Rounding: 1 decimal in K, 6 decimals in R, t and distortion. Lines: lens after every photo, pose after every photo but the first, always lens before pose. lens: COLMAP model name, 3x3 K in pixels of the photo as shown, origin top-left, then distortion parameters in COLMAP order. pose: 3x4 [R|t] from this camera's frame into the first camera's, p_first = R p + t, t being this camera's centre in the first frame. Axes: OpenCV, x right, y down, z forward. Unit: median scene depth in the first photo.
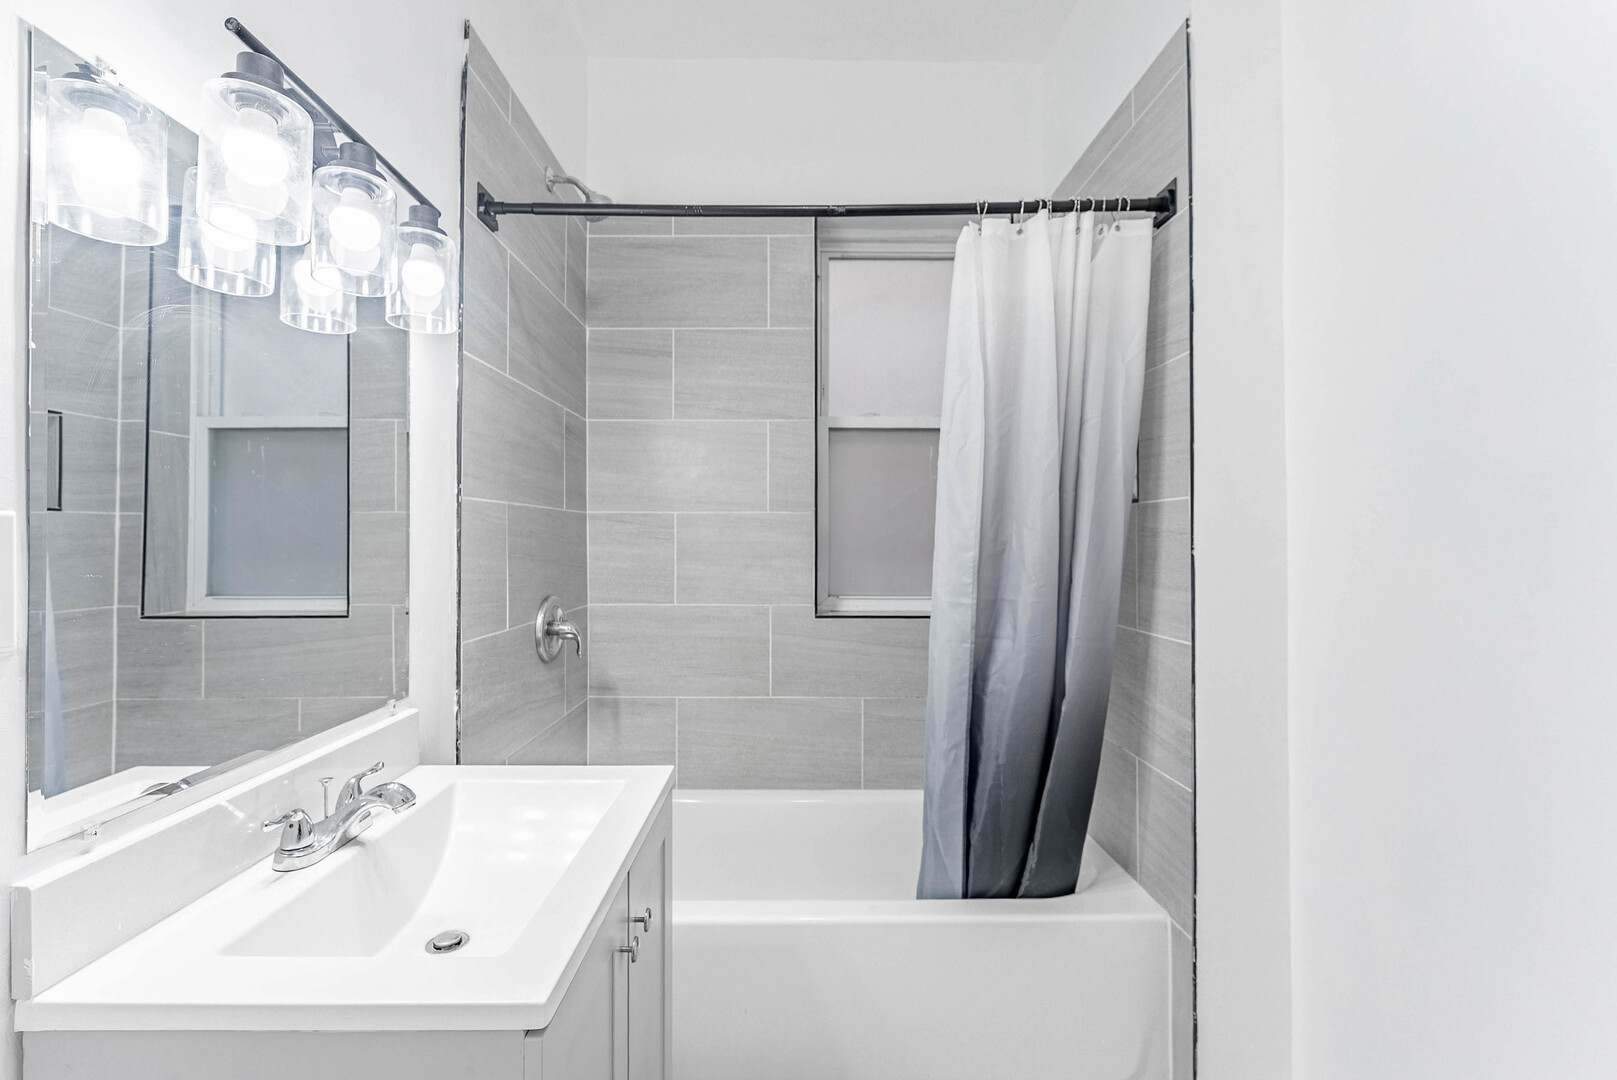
lens RADIAL K [[686.4, 0, 806.6], [0, 686.4, 531.9], [0, 0, 1]] dist [0.010935, -0.000317]
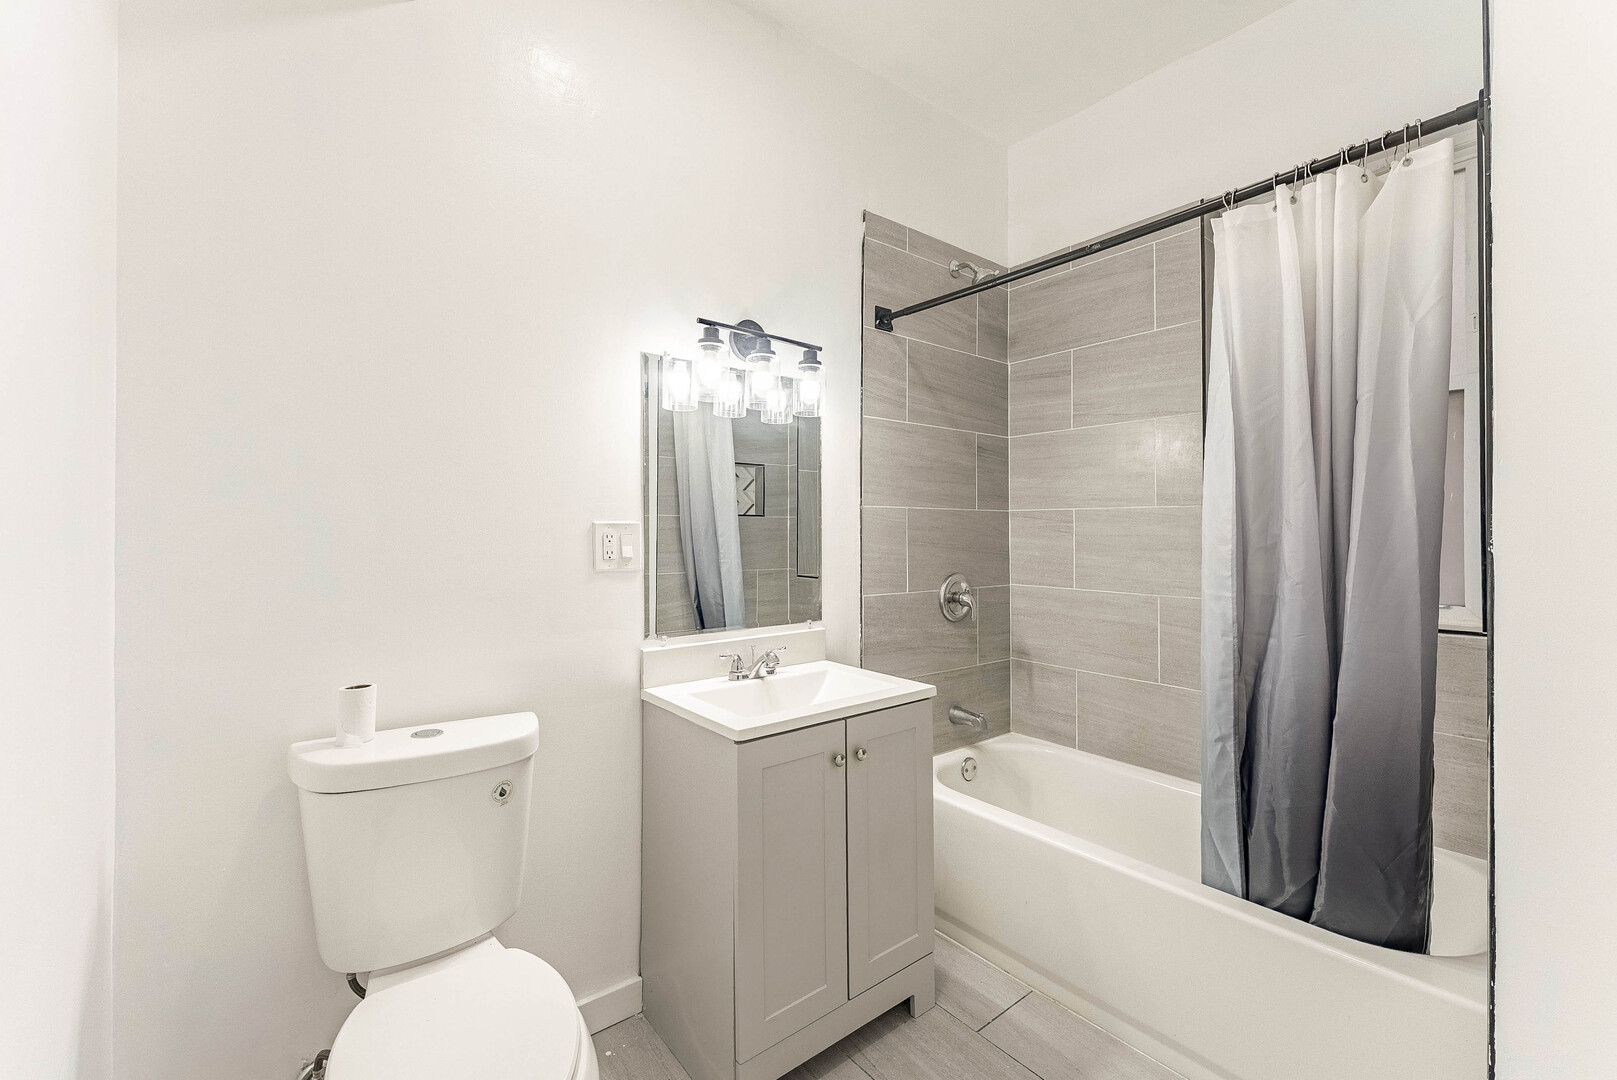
lens RADIAL K [[686.4, 0, 806.6], [0, 686.4, 531.9], [0, 0, 1]] dist [0.010935, -0.000317]
pose [[0.619700, 0.000854, -0.784838, 0.443193], [0.006387, 0.999961, 0.006131, -0.000195], [0.784813, -0.008812, 0.619670, -0.068453]]
